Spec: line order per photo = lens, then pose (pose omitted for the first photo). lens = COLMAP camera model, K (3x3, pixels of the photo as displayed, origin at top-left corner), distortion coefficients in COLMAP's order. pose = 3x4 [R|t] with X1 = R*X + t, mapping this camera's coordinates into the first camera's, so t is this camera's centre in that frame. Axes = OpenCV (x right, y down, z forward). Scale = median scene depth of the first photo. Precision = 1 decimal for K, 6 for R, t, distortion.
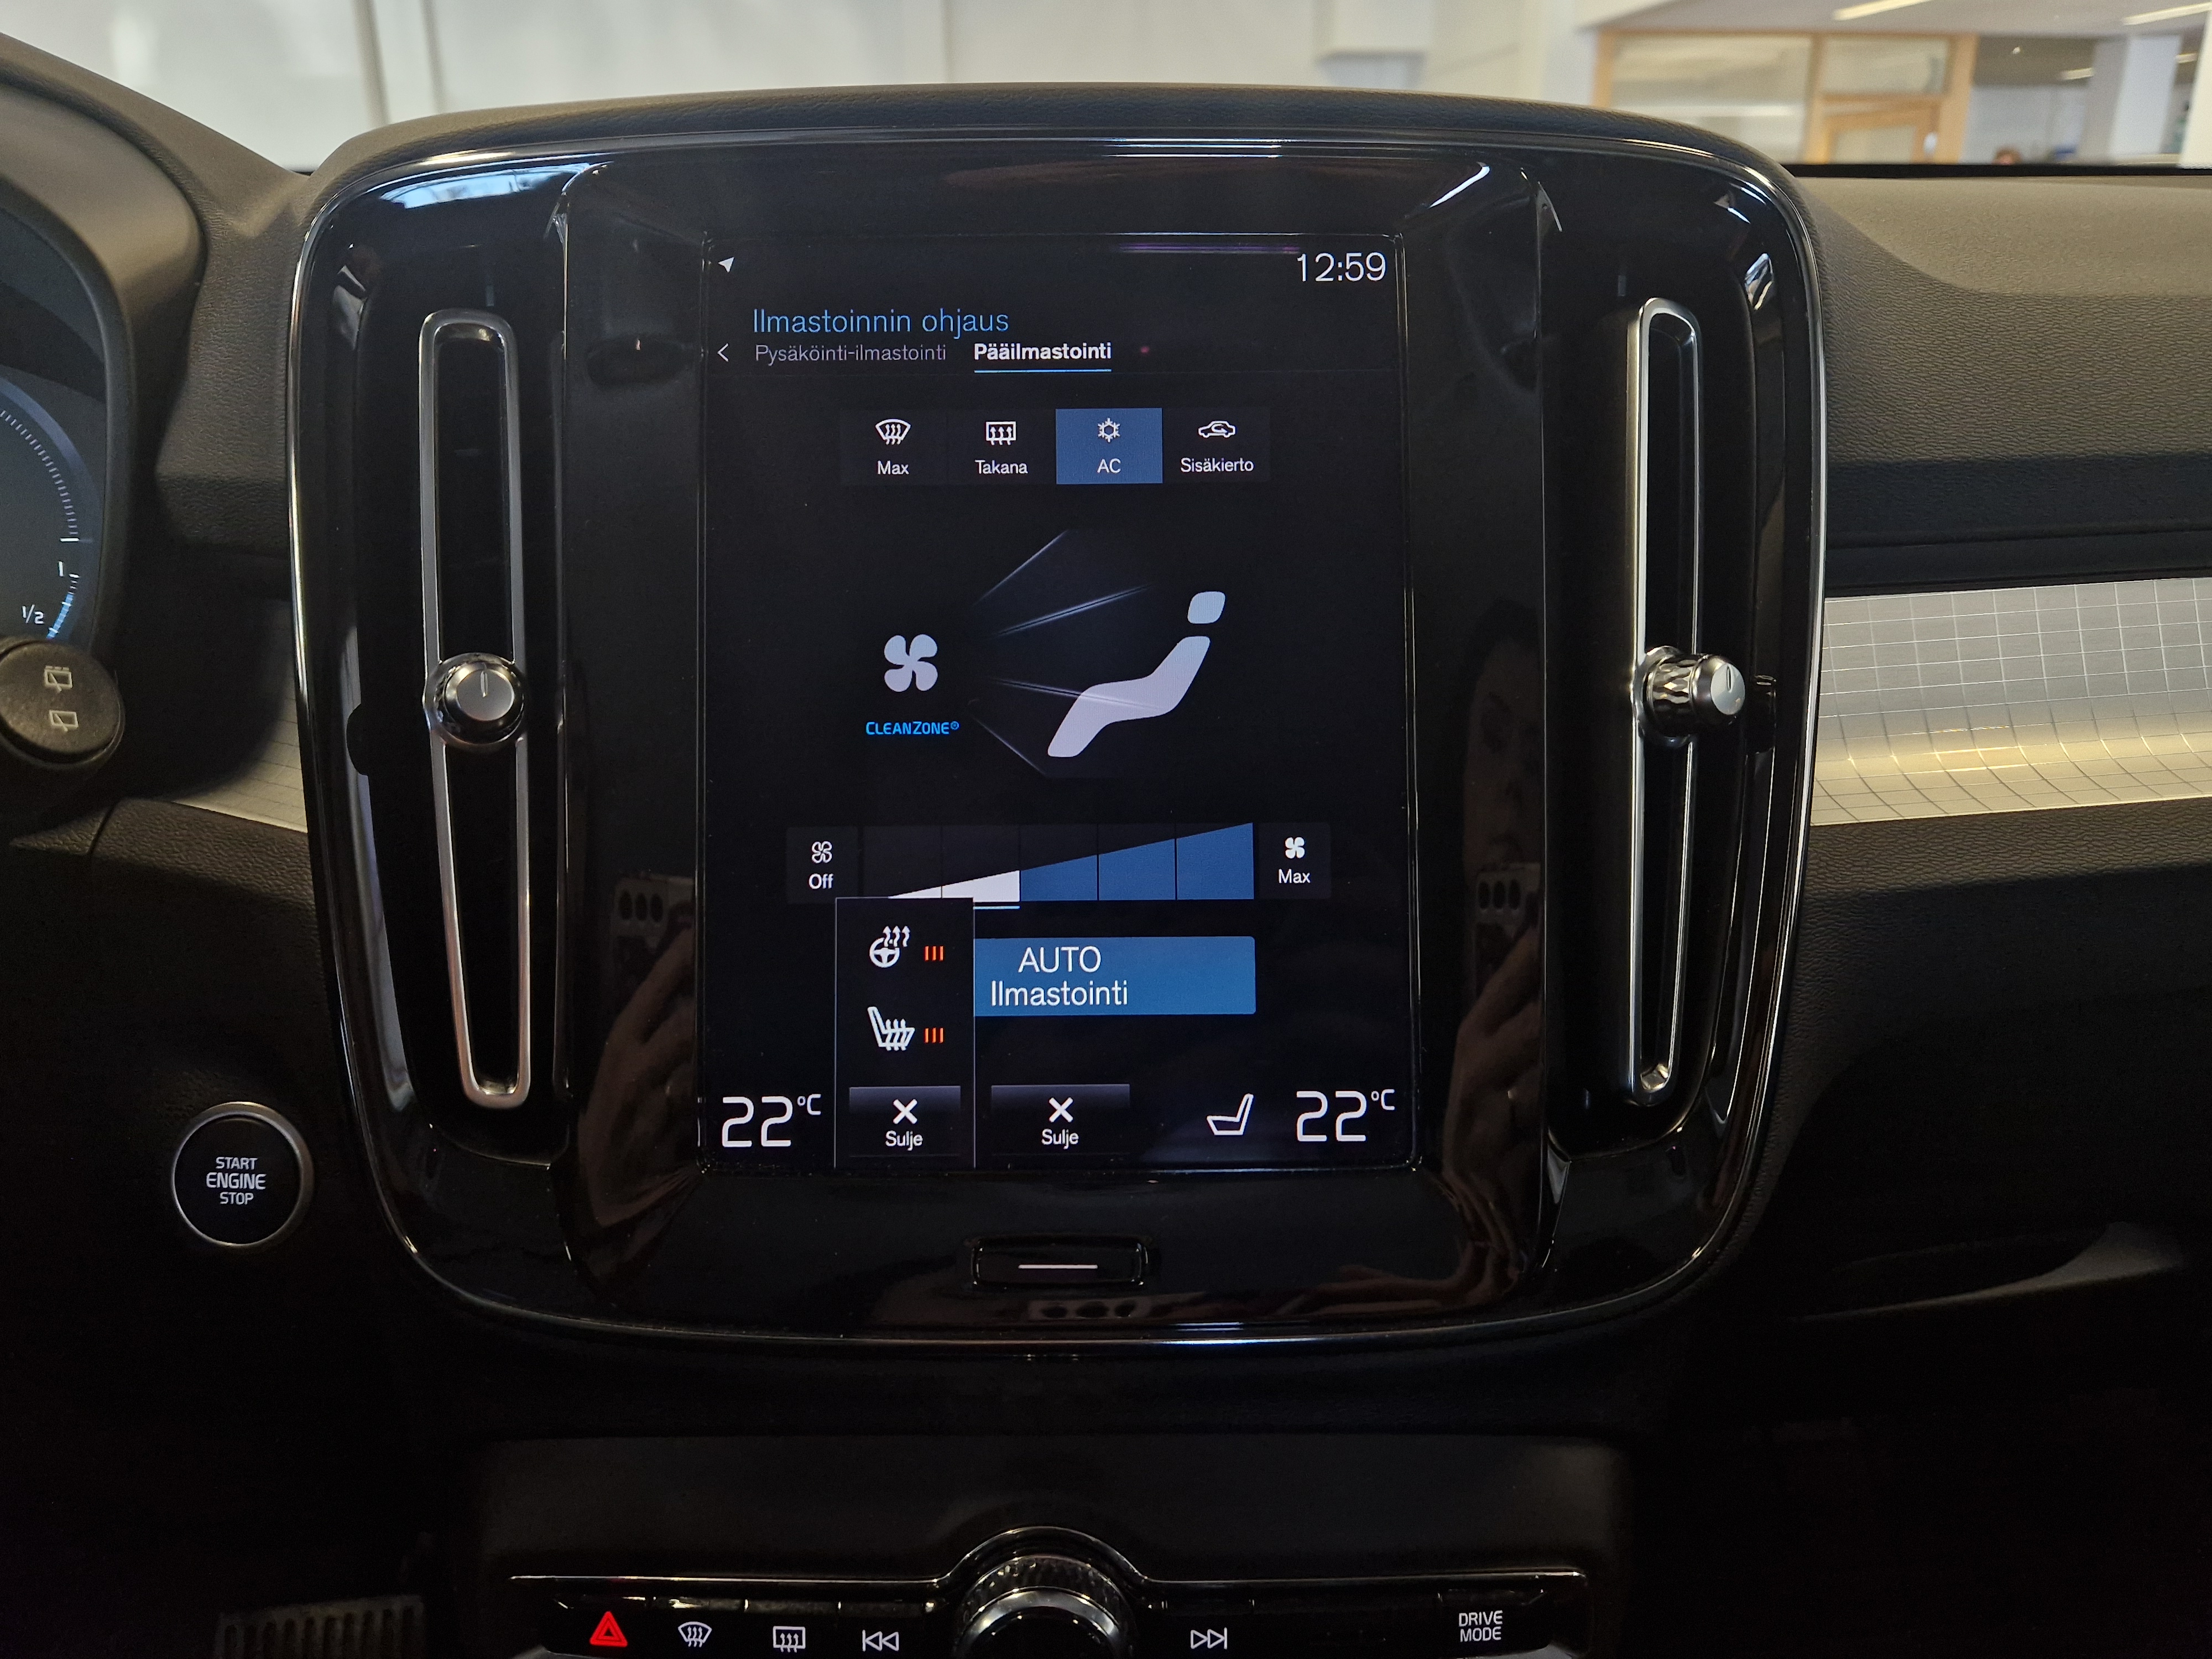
lens RADIAL K [[1471.8, 0, 1080.7], [0, 1471.8, 810.7], [0, 0, 1]] dist [0.040808, -0.039701]
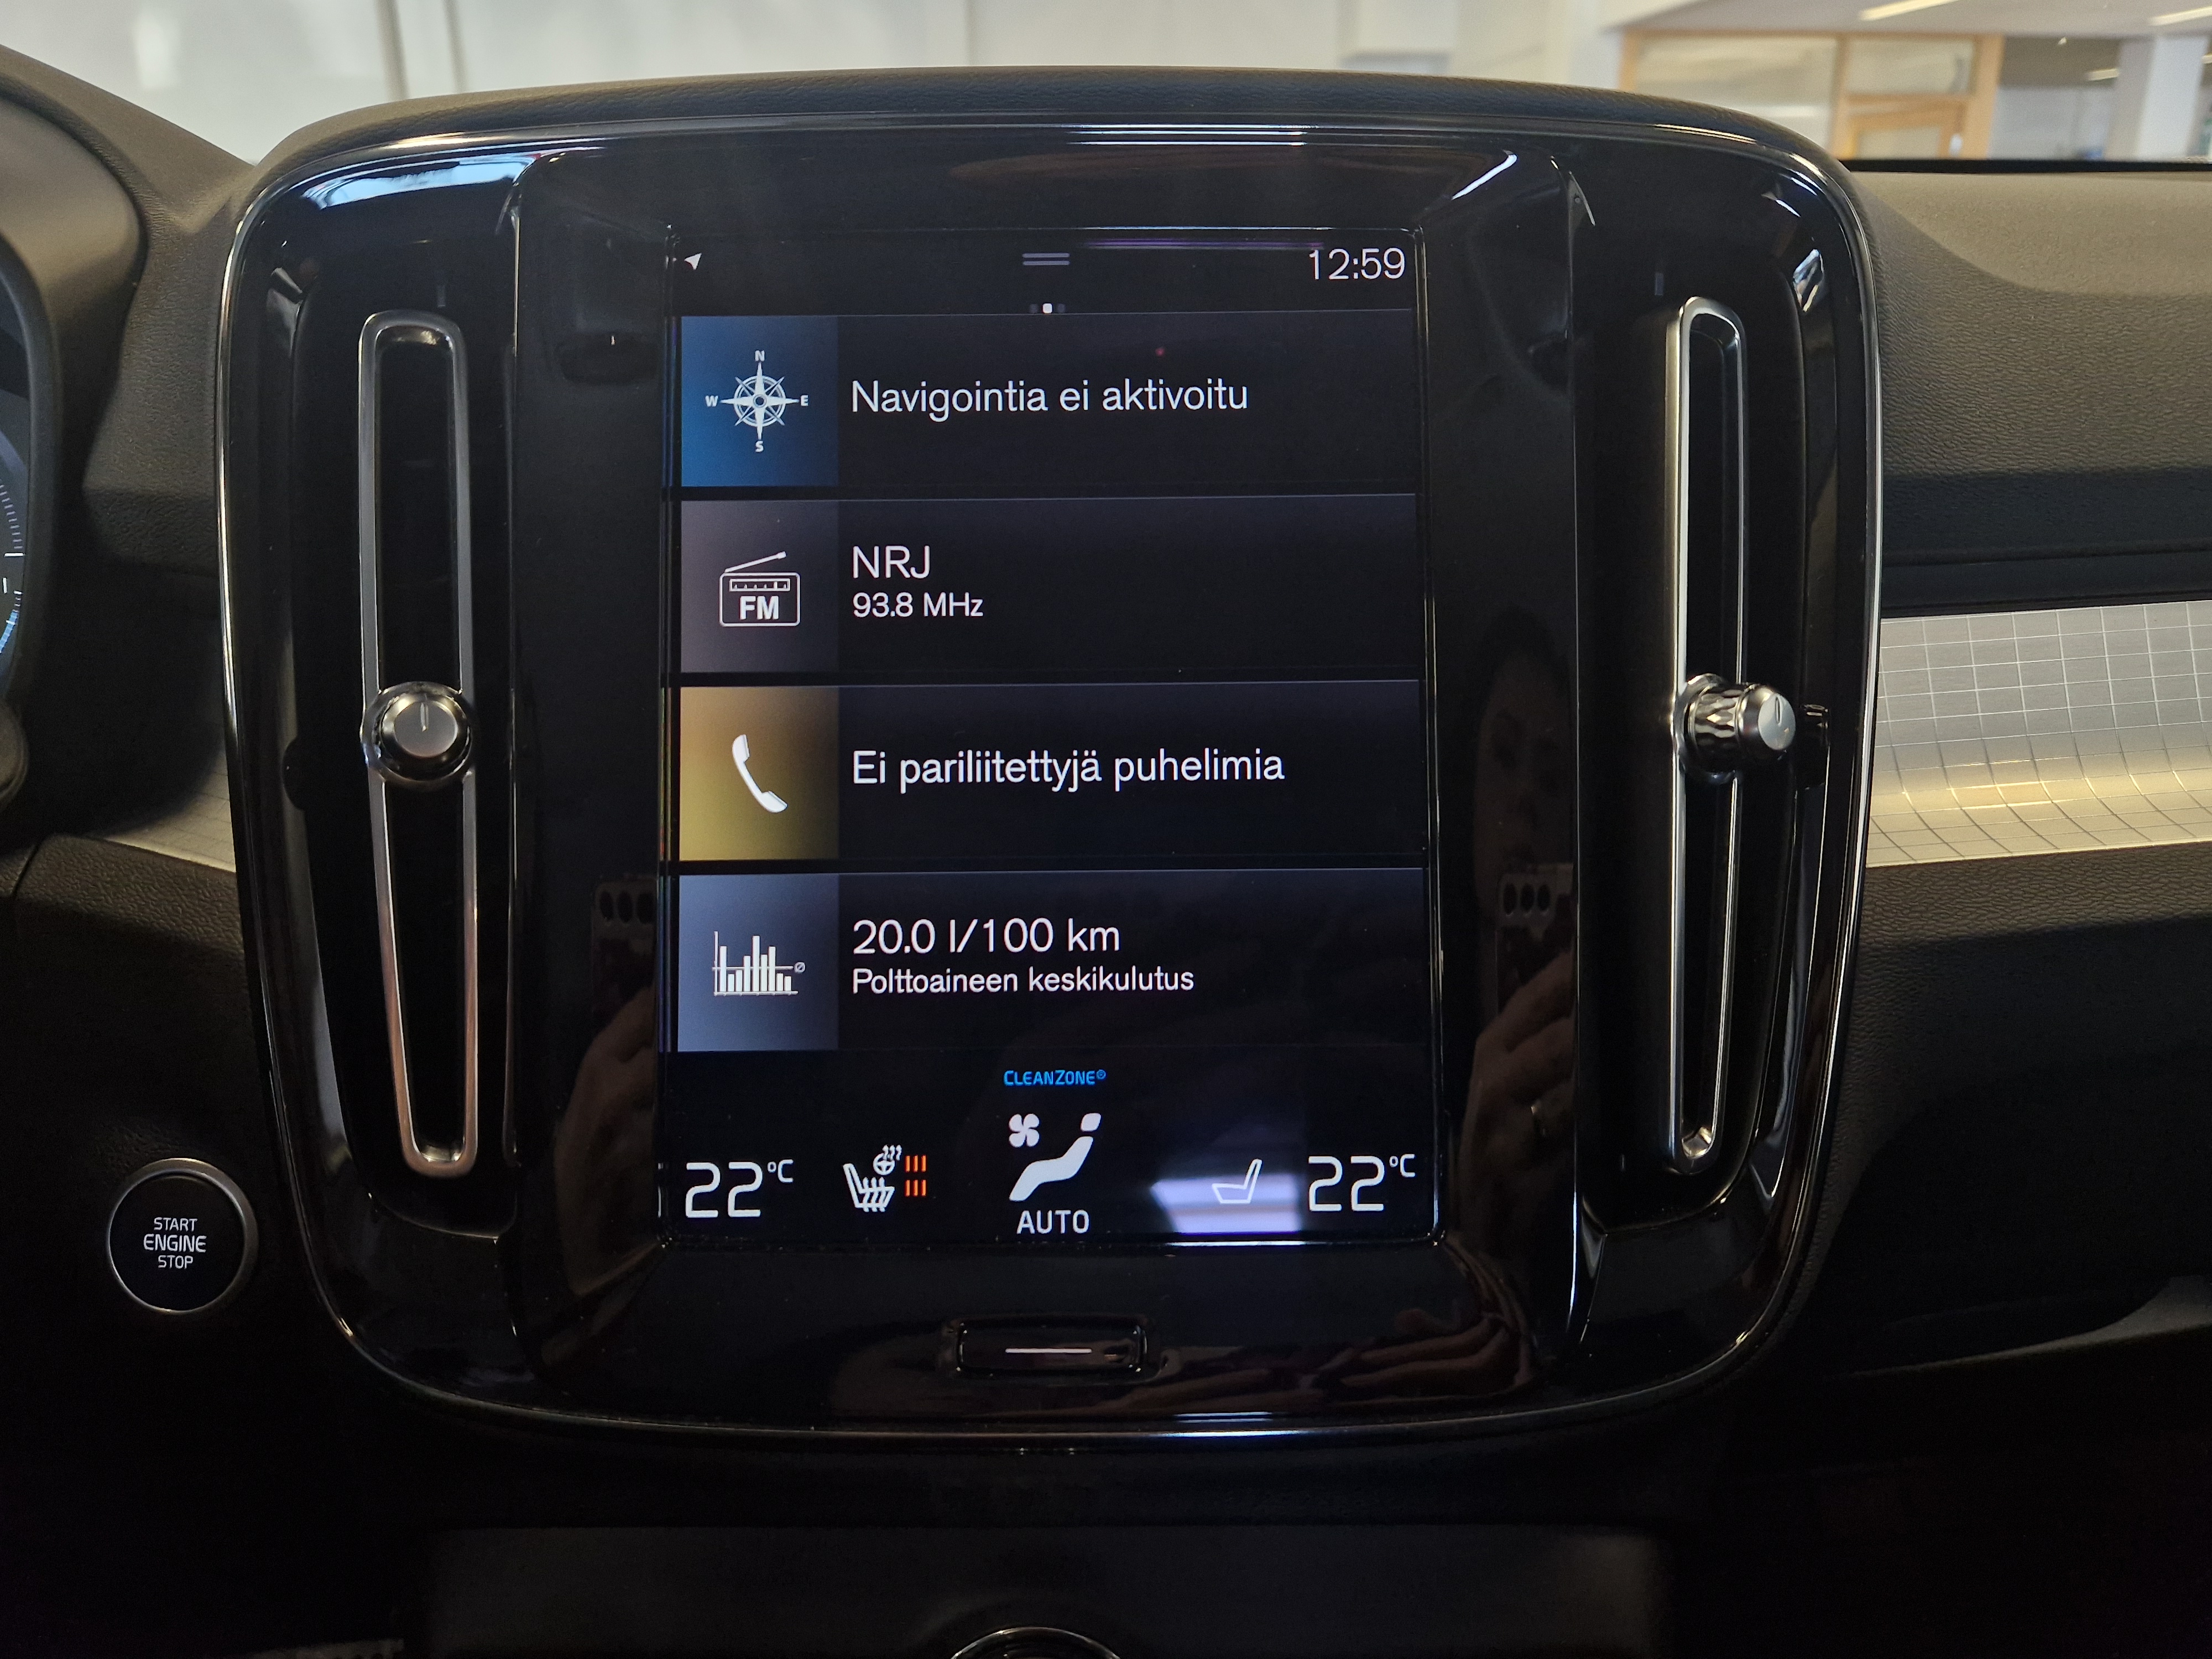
lens RADIAL K [[1471.8, 0, 1104.8], [0, 1471.8, 807.9], [0, 0, 1]] dist [0.040808, -0.039701]
pose [[0.999999, -0.000265, -0.001042, 0.019253], [0.000263, 0.999998, -0.002136, -0.025062], [0.001043, 0.002136, 0.999997, 0.074474]]
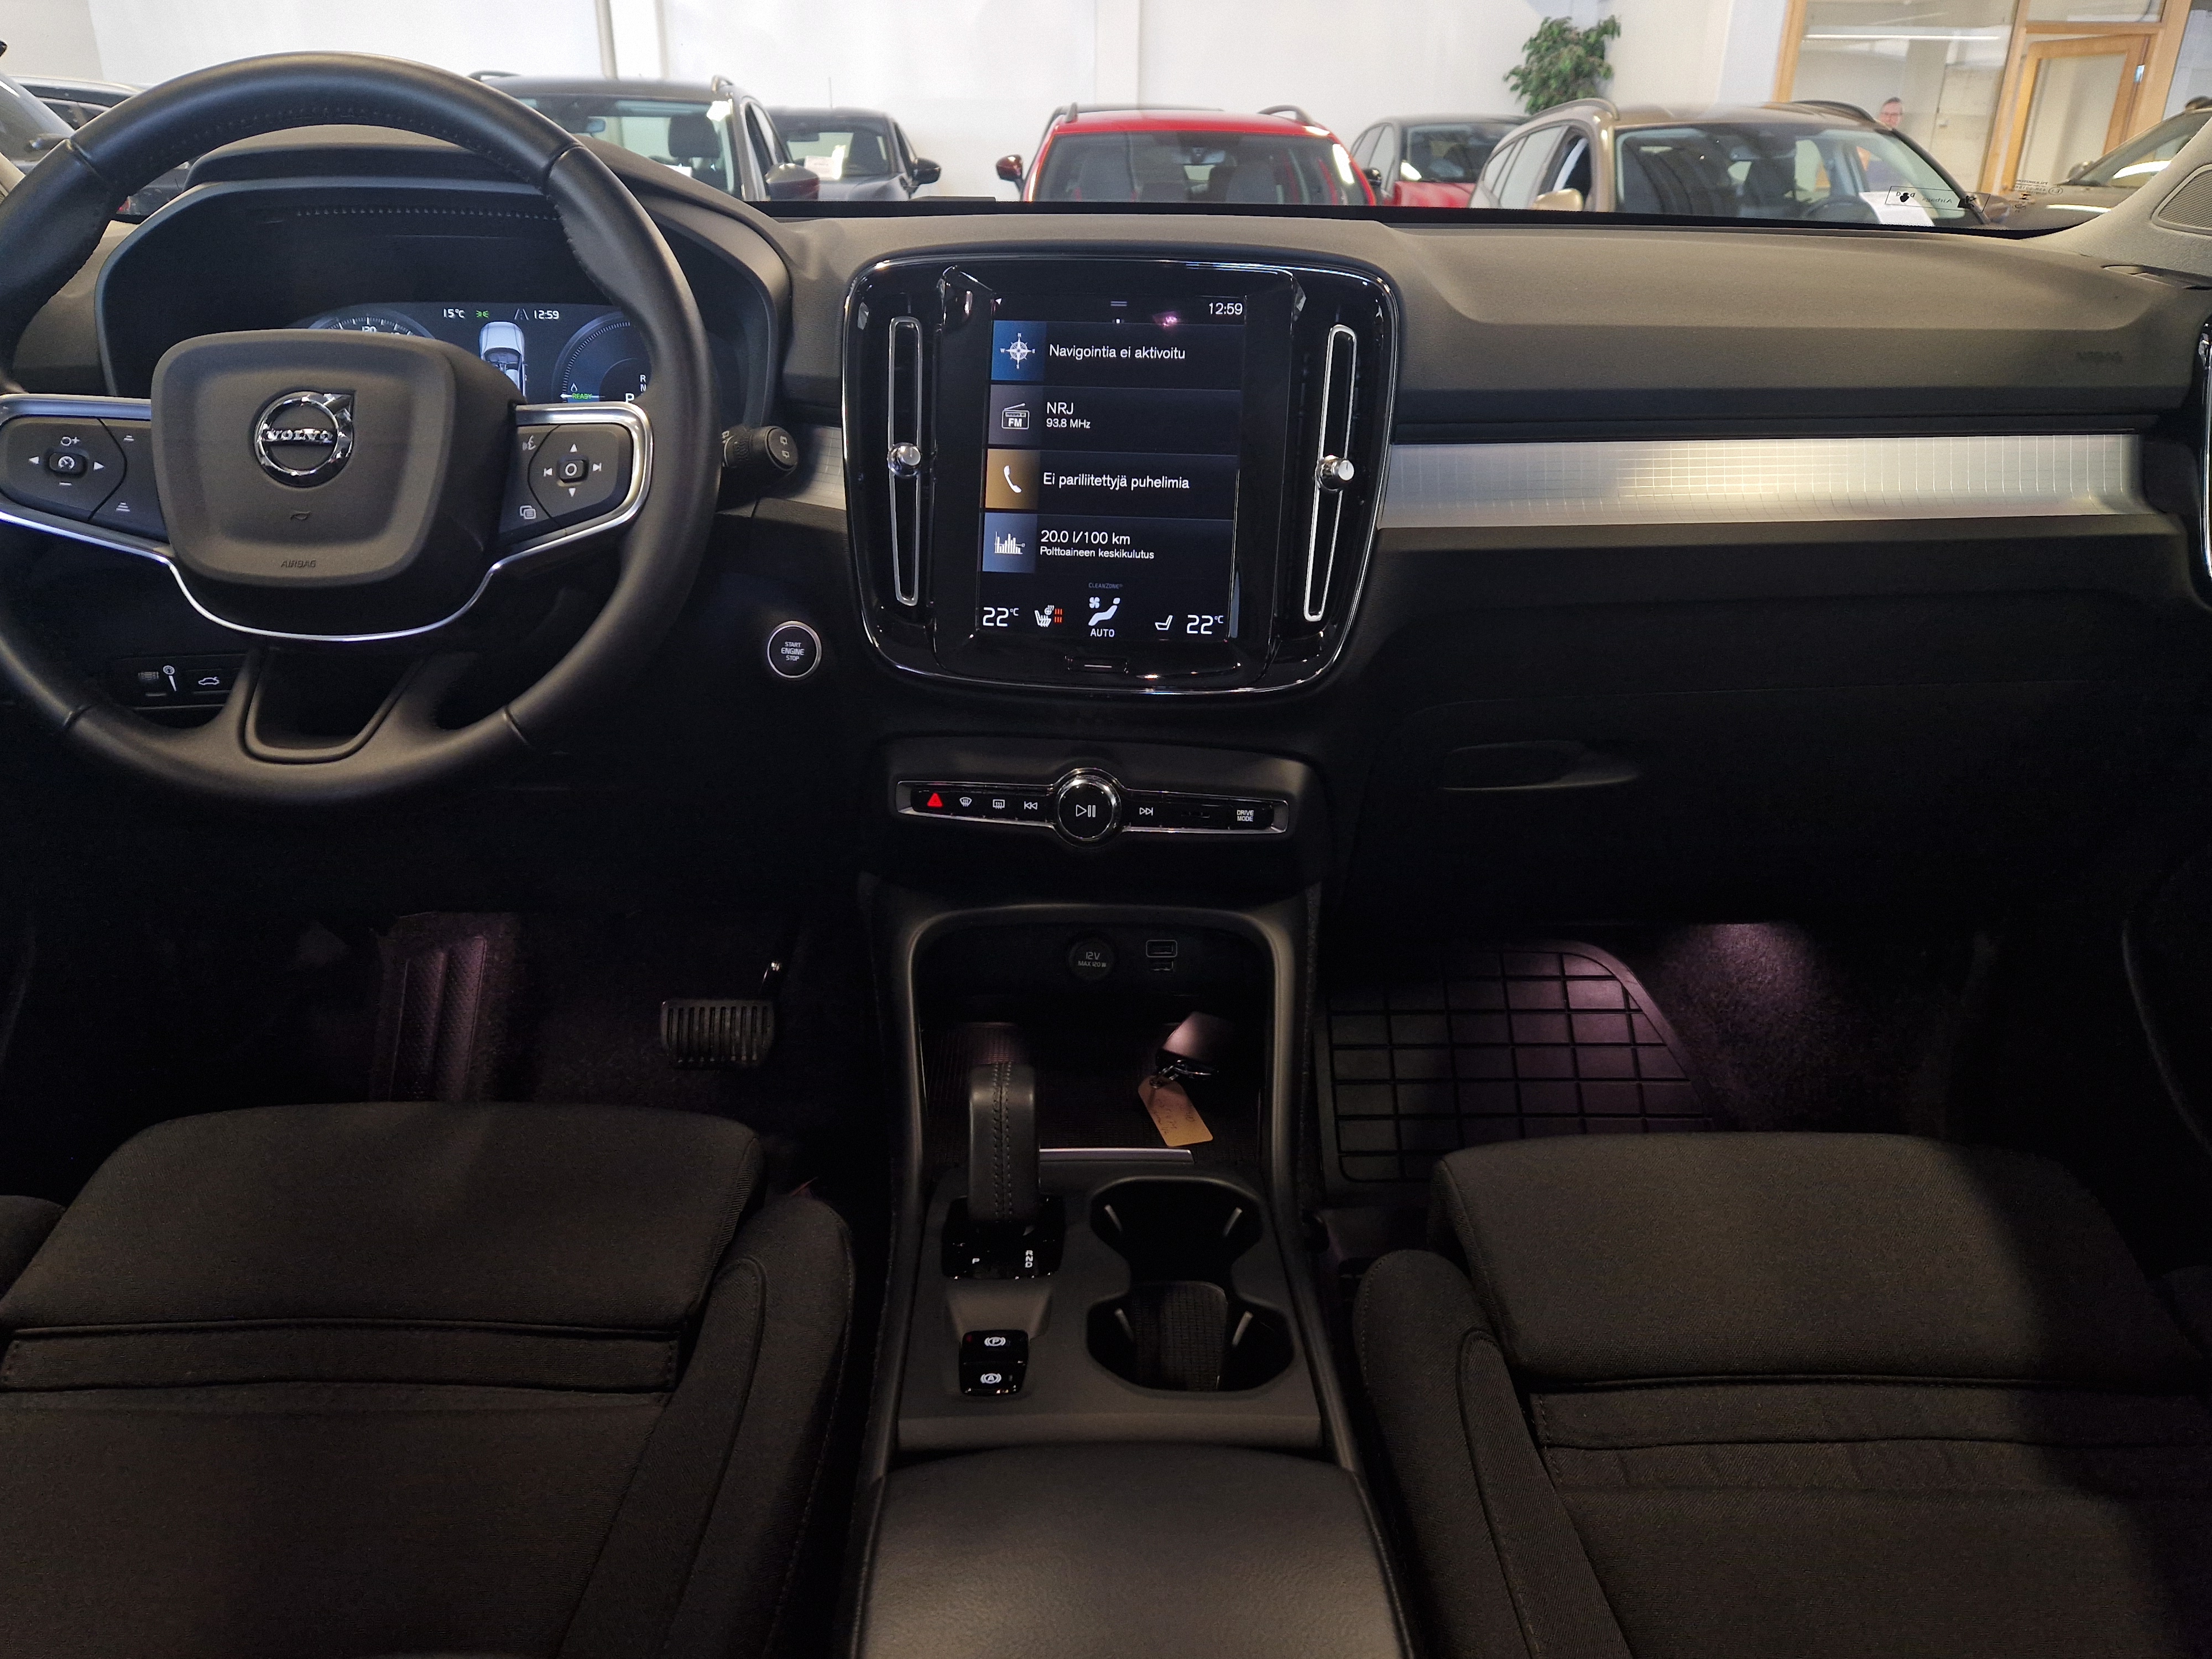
lens RADIAL K [[1418.7, 0, 1098.9], [0, 1418.7, 838.3], [0, 0, 1]] dist [0.030452, -0.009935]
pose [[0.994898, 0.059977, -0.081121, 0.215663], [-0.053533, 0.995404, 0.079407, 0.395204], [0.085511, -0.074659, 0.993536, -1.657995]]
